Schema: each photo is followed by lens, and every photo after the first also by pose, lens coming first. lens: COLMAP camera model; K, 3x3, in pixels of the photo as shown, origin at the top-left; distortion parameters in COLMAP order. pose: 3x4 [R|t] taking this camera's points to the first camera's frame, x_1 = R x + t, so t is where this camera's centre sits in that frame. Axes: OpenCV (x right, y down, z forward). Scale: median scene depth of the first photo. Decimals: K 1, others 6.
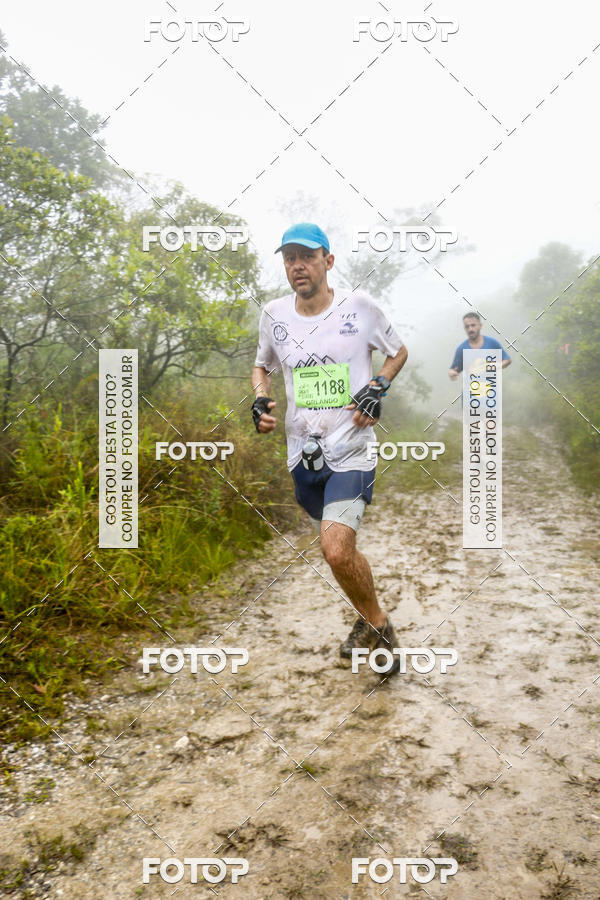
lens RADIAL K [[820.7, 0, 301.9], [0, 820.7, 458.2], [0, 0, 1]] dist [-0.155987, 0.206839]
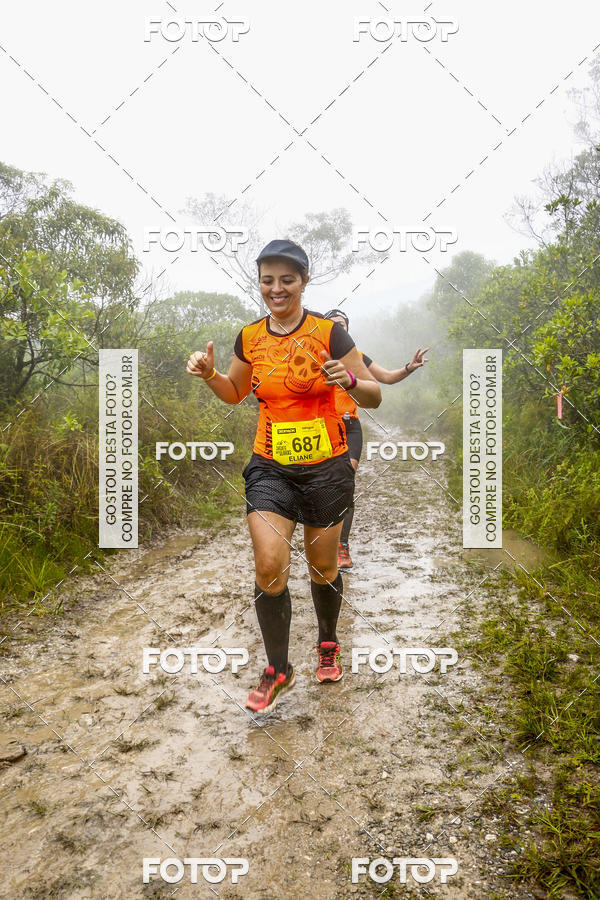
lens RADIAL K [[825.7, 0, 298.9], [0, 825.7, 453.0], [0, 0, 1]] dist [-0.152181, 0.203804]
pose [[0.997340, 0.012434, 0.071825, 0.195448], [-0.011799, 0.999888, -0.009254, -0.027456], [-0.071932, 0.008382, 0.997374, 0.005852]]
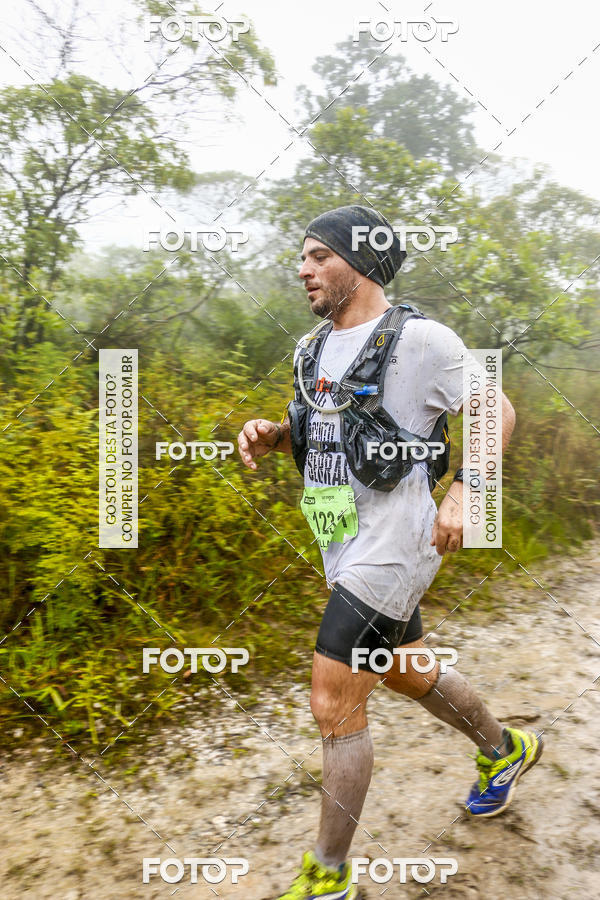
lens RADIAL K [[820.7, 0, 301.9], [0, 820.7, 458.2], [0, 0, 1]] dist [-0.155987, 0.206839]
pose [[0.902943, 0.110238, -0.415382, 0.068151], [-0.100997, 0.993903, 0.044228, -0.007184], [0.417725, 0.002018, 0.908571, -0.030620]]
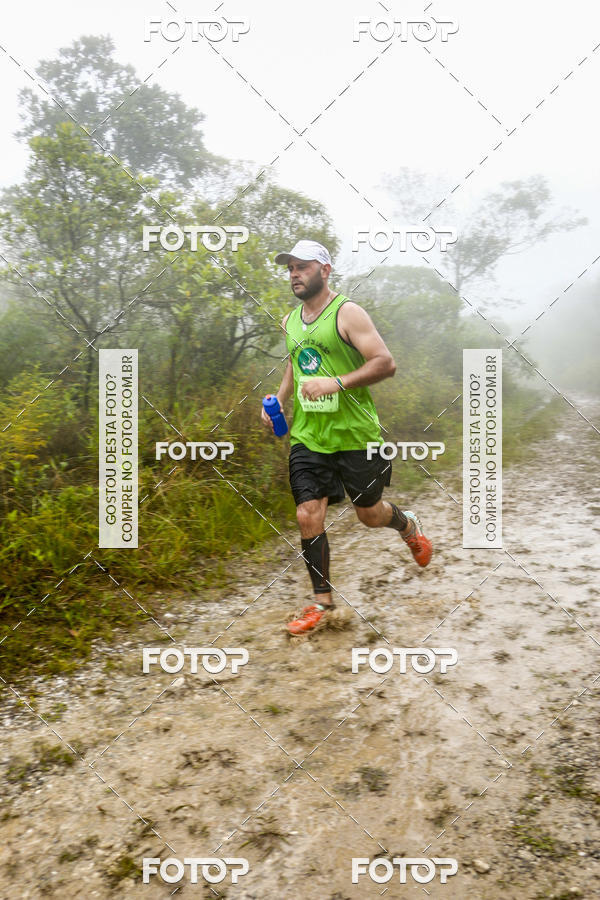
lens RADIAL K [[824.9, 0, 301.9], [0, 824.9, 456.8], [0, 0, 1]] dist [-0.153099, 0.201873]
pose [[0.987375, 0.013300, -0.157839, 0.182006], [-0.008655, 0.999510, 0.030084, -0.009658], [0.158162, -0.028338, 0.987007, -0.109935]]
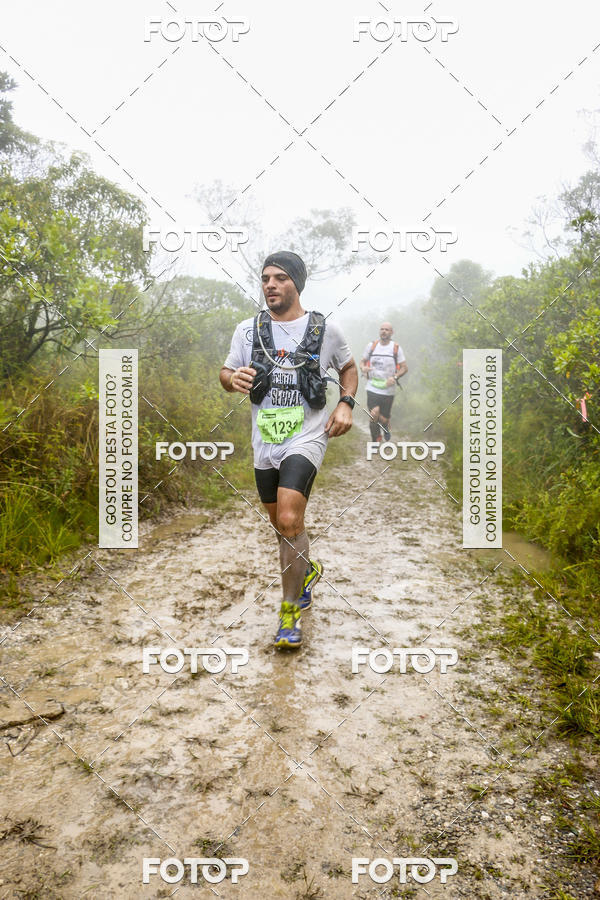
lens RADIAL K [[823.2, 0, 299.9], [0, 823.2, 452.1], [0, 0, 1]] dist [-0.154154, 0.203110]
pose [[0.990136, 0.089437, 0.107848, 0.098072], [-0.088976, 0.995992, -0.009084, 0.002453], [-0.108228, -0.000601, 0.994126, 0.017550]]
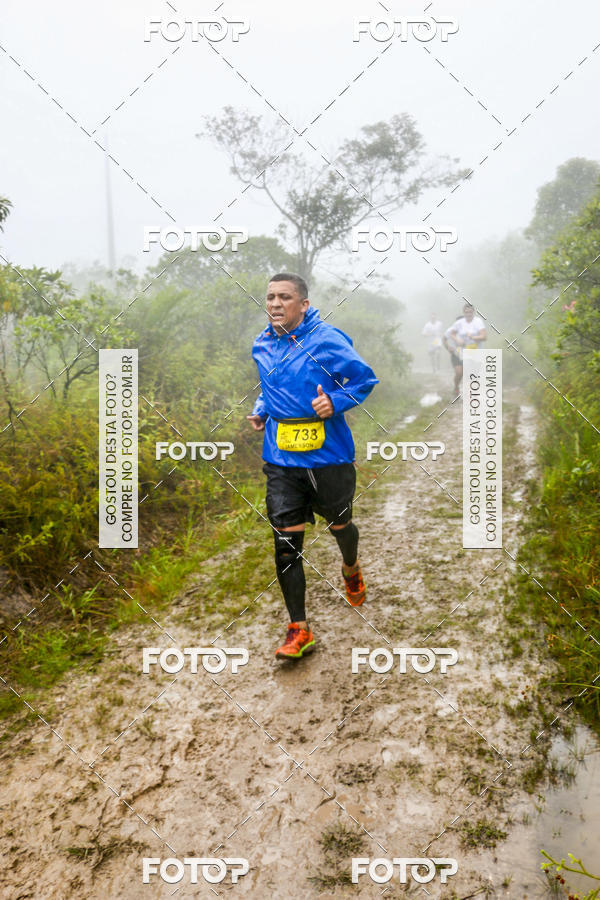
lens RADIAL K [[834.3, 0, 301.9], [0, 834.3, 440.9], [0, 0, 1]] dist [-0.148204, 0.193621]
pose [[0.997015, -0.024507, -0.073217, 0.588443], [0.027972, 0.998518, 0.046685, -0.249057], [0.071965, -0.048594, 0.996223, 1.096058]]
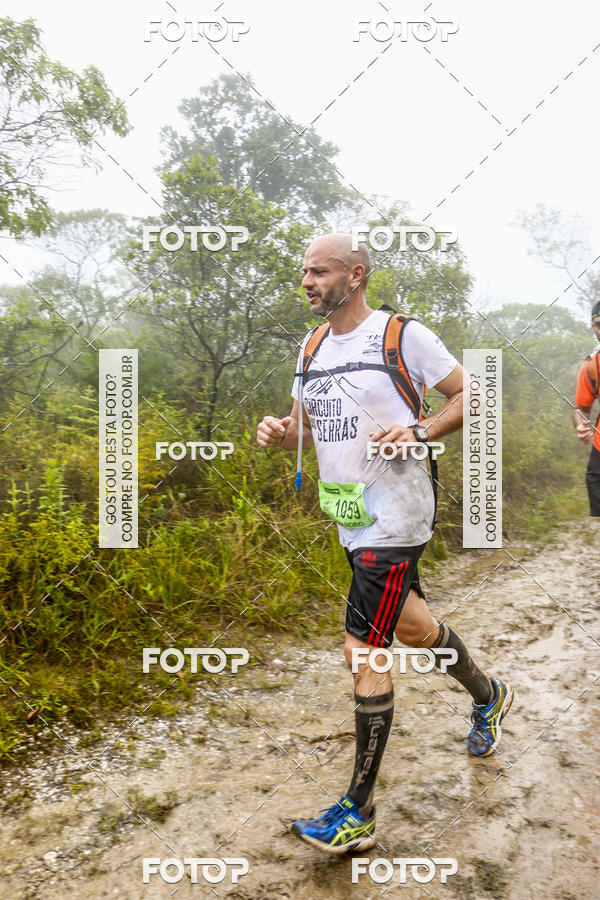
lens RADIAL K [[825.0, 0, 304.2], [0, 825.0, 451.7], [0, 0, 1]] dist [-0.155384, 0.205562]
pose [[0.952767, 0.052921, -0.299056, 0.166567], [-0.058646, 0.998227, -0.010195, -0.025392], [0.297986, 0.027252, 0.954181, -0.056446]]
